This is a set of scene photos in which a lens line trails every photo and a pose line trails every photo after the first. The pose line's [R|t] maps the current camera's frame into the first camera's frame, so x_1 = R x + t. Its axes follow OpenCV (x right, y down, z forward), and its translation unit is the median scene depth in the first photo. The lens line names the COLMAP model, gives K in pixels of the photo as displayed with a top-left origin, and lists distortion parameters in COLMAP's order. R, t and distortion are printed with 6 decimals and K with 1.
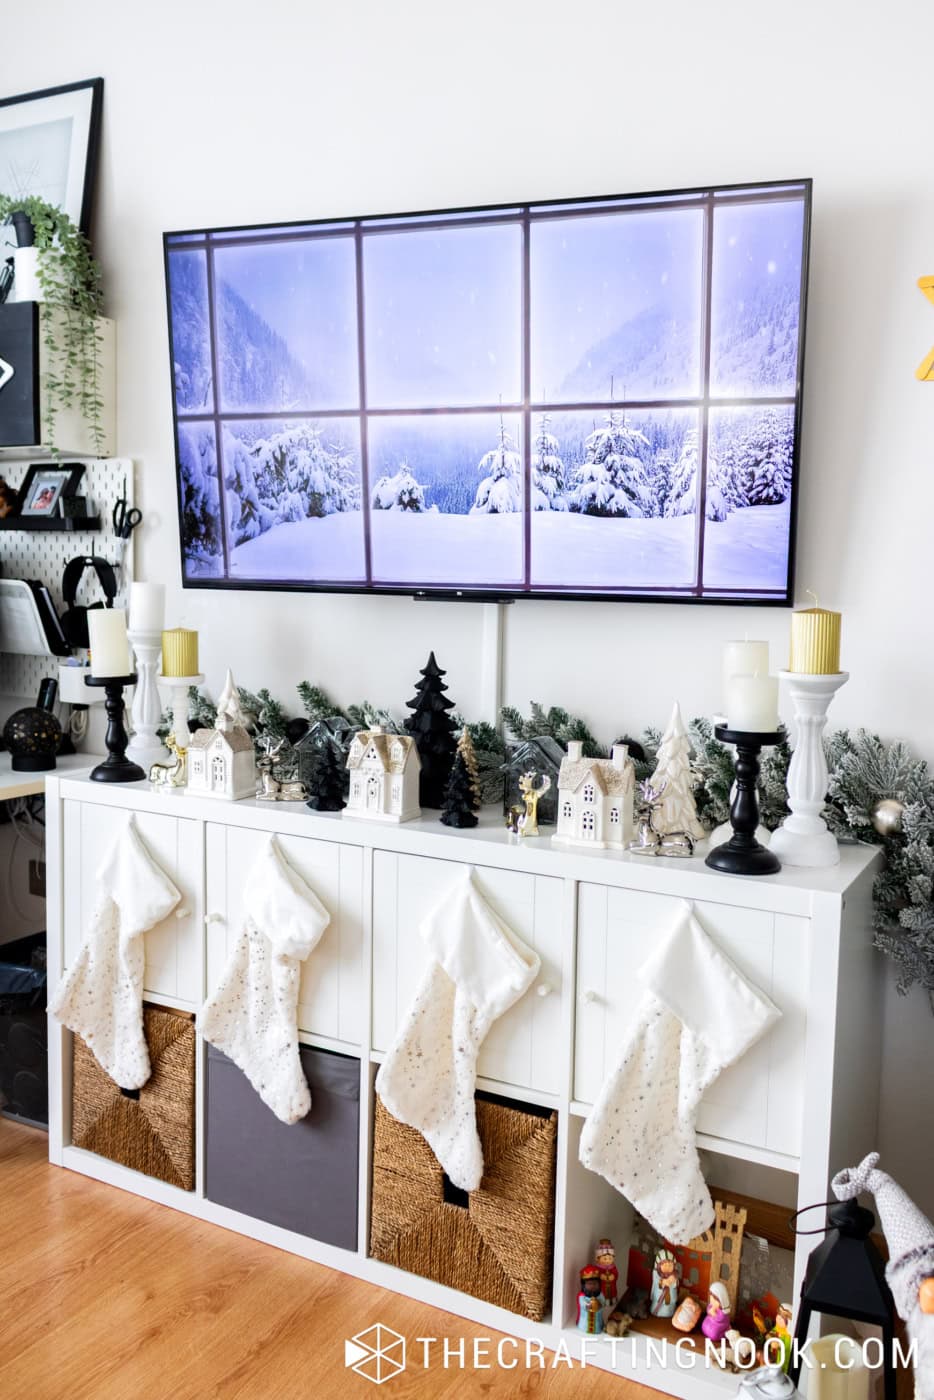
lens RADIAL K [[1126.2, 0, 486.8], [0, 1126.2, 663.2], [0, 0, 1]] dist [-0.017184, 0.041306]
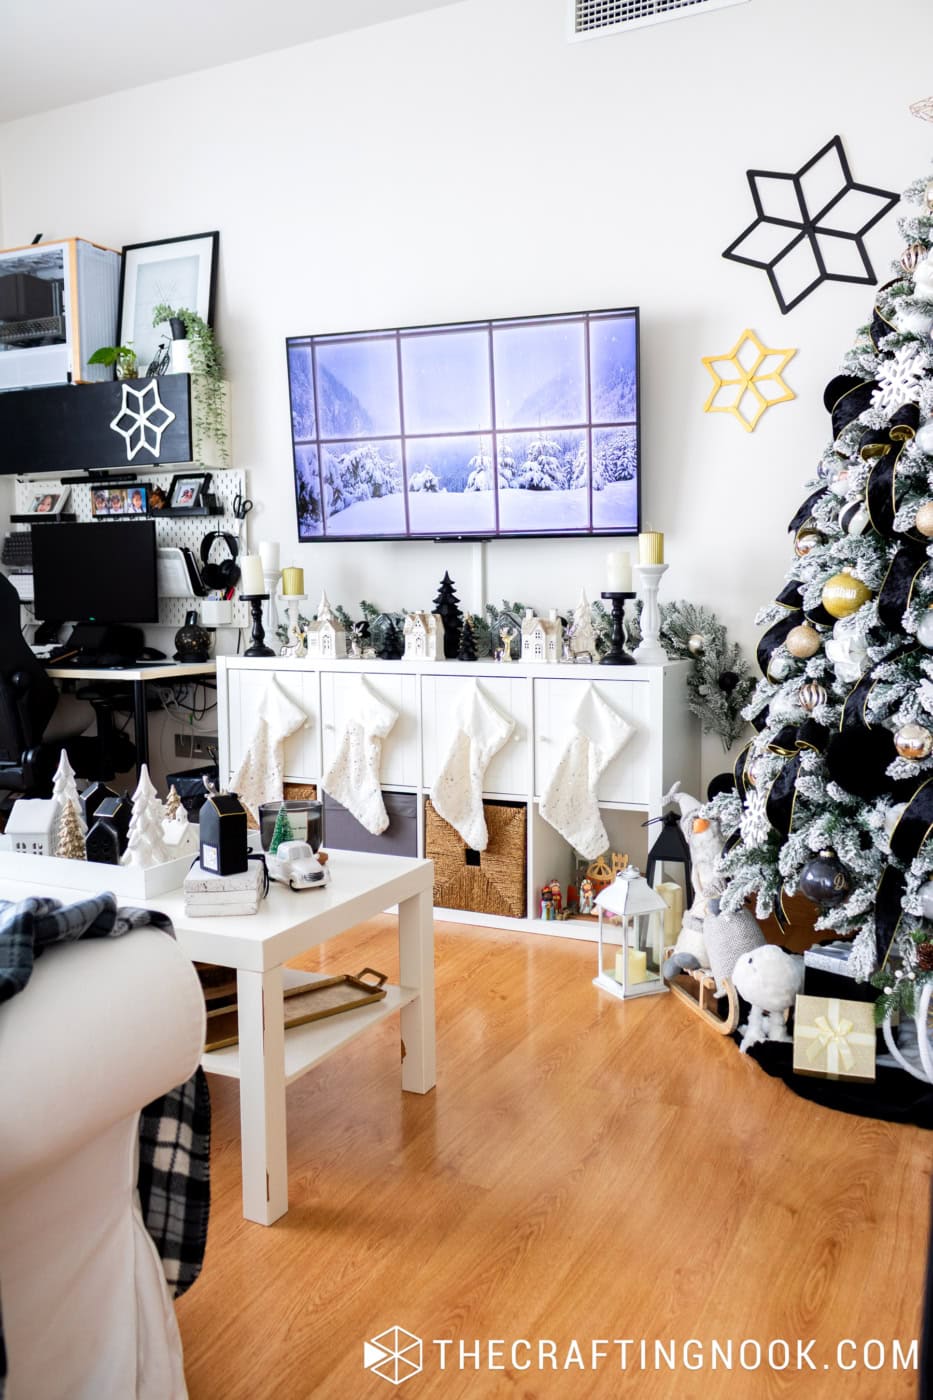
lens RADIAL K [[1126.2, 0, 490.2], [0, 1126.2, 724.0], [0, 0, 1]] dist [-0.017184, 0.041306]
pose [[0.996665, -0.043512, 0.069030, -0.118501], [0.041078, 0.998497, 0.036290, 0.183372], [-0.070506, -0.033334, 0.996954, -0.848859]]
